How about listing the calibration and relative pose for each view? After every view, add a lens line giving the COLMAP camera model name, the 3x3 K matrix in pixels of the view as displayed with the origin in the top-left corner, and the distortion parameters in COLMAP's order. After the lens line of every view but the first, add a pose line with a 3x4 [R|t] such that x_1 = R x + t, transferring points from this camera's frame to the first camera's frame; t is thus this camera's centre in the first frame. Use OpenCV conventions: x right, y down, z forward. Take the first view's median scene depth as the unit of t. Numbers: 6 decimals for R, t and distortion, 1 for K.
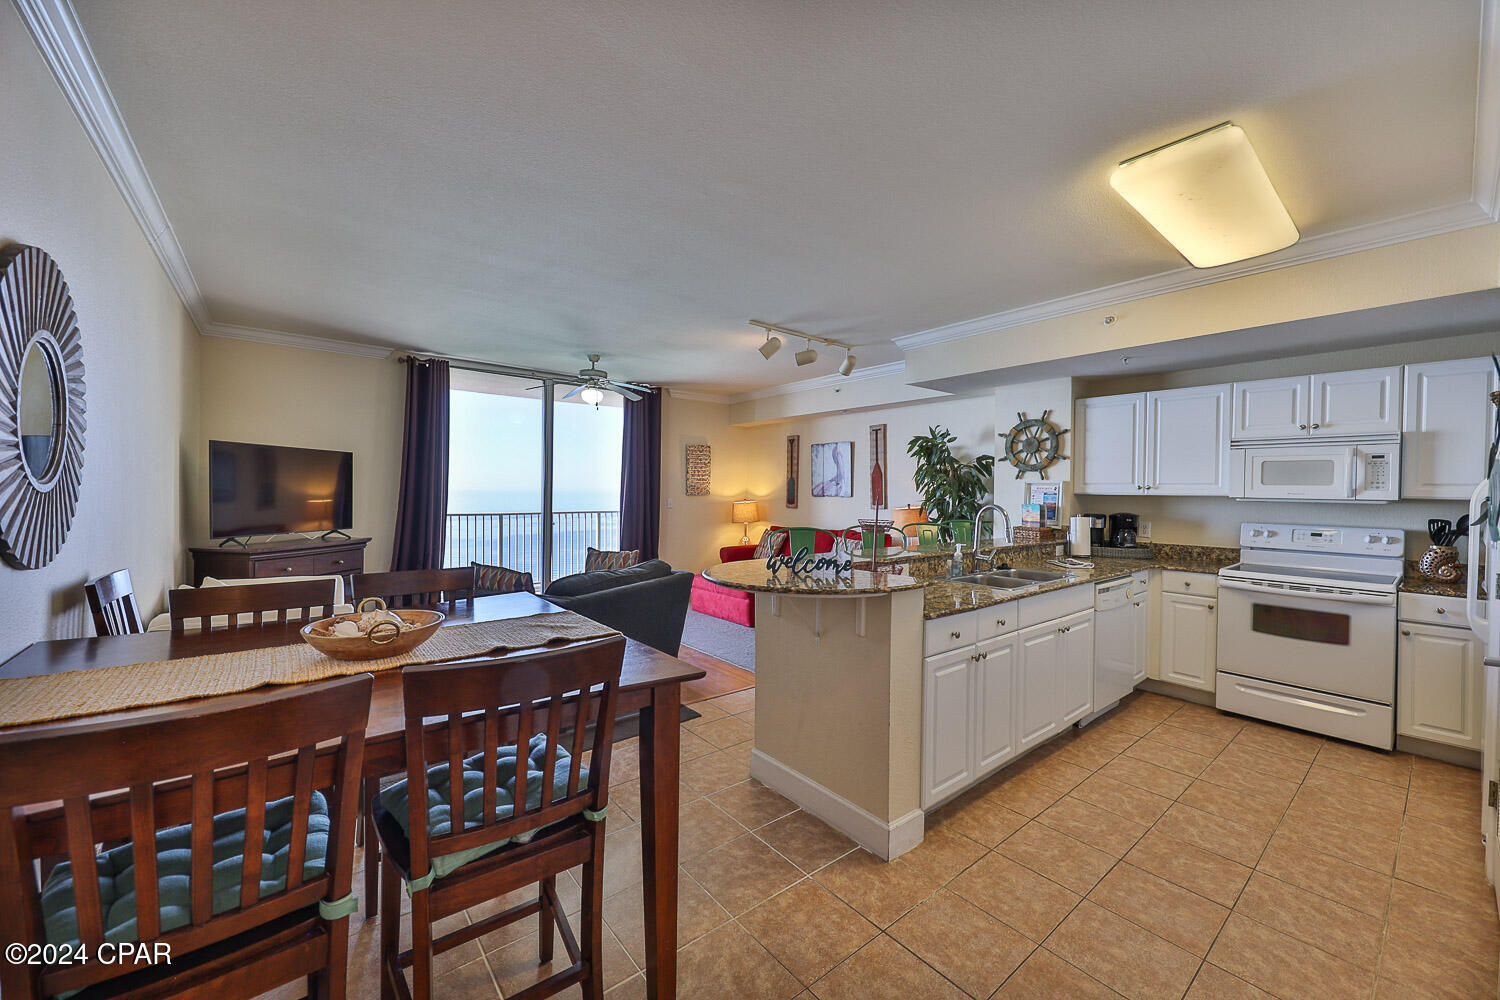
lens RADIAL K [[570.6, 0, 759.2], [0, 570.6, 494.9], [0, 0, 1]] dist [0.011772, -0.006656]
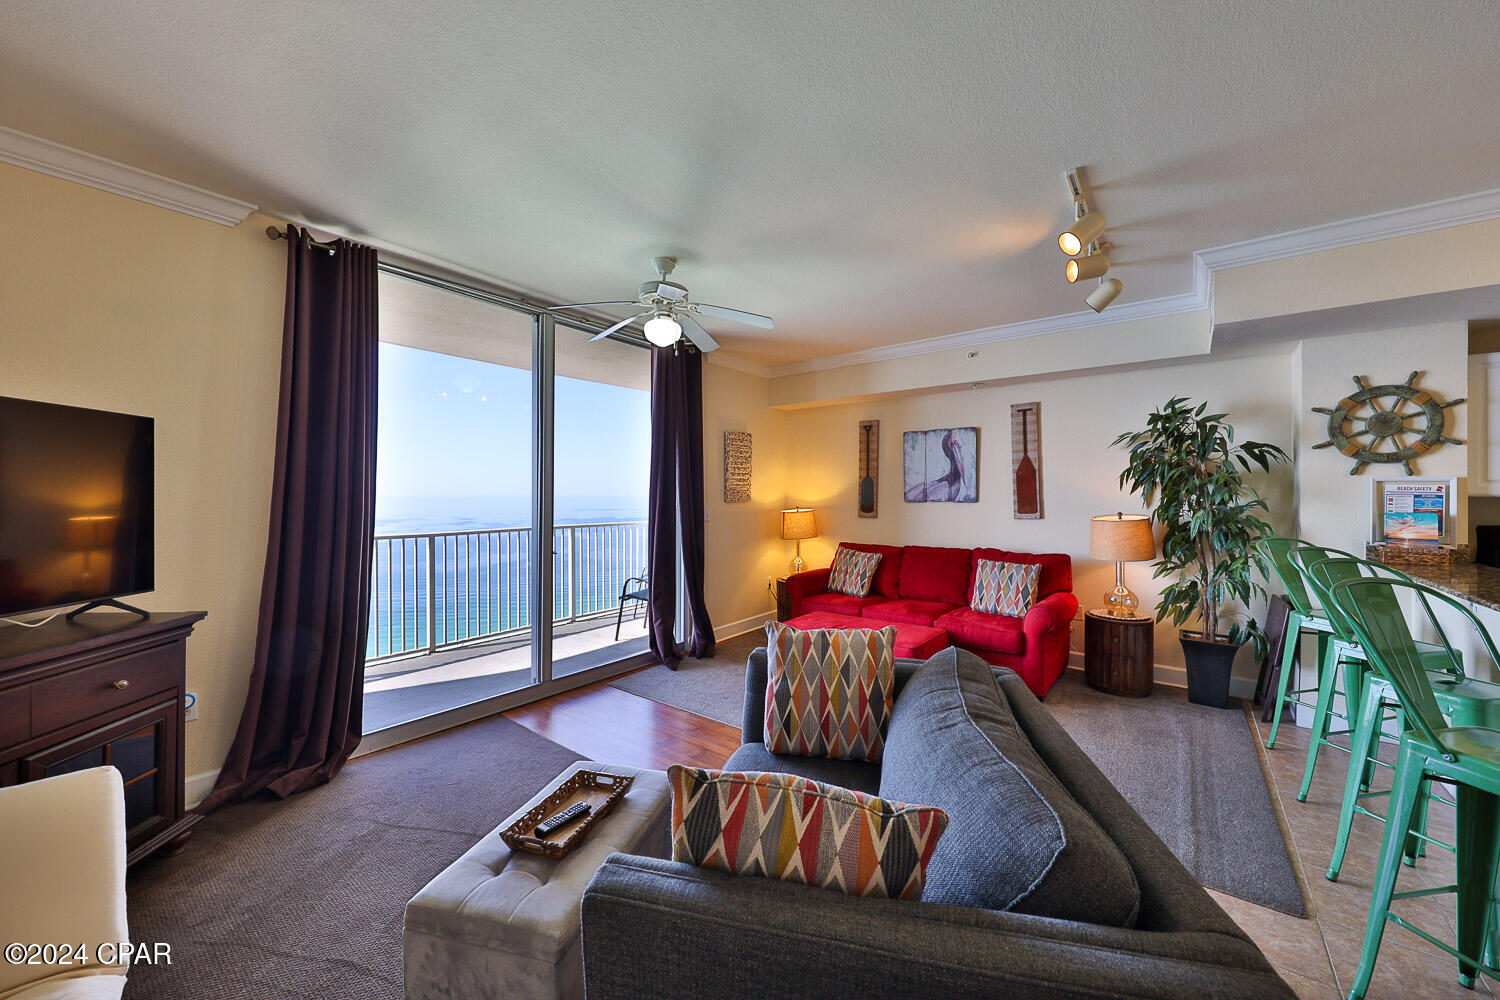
lens RADIAL K [[542.4, 0, 755.4], [0, 542.4, 495.0], [0, 0, 1]] dist [0.007655, -0.005036]
pose [[0.976240, -0.010242, 0.216451, -0.390014], [0.010872, 0.999939, -0.001720, -0.010946], [-0.216420, 0.004033, 0.976292, 0.549949]]
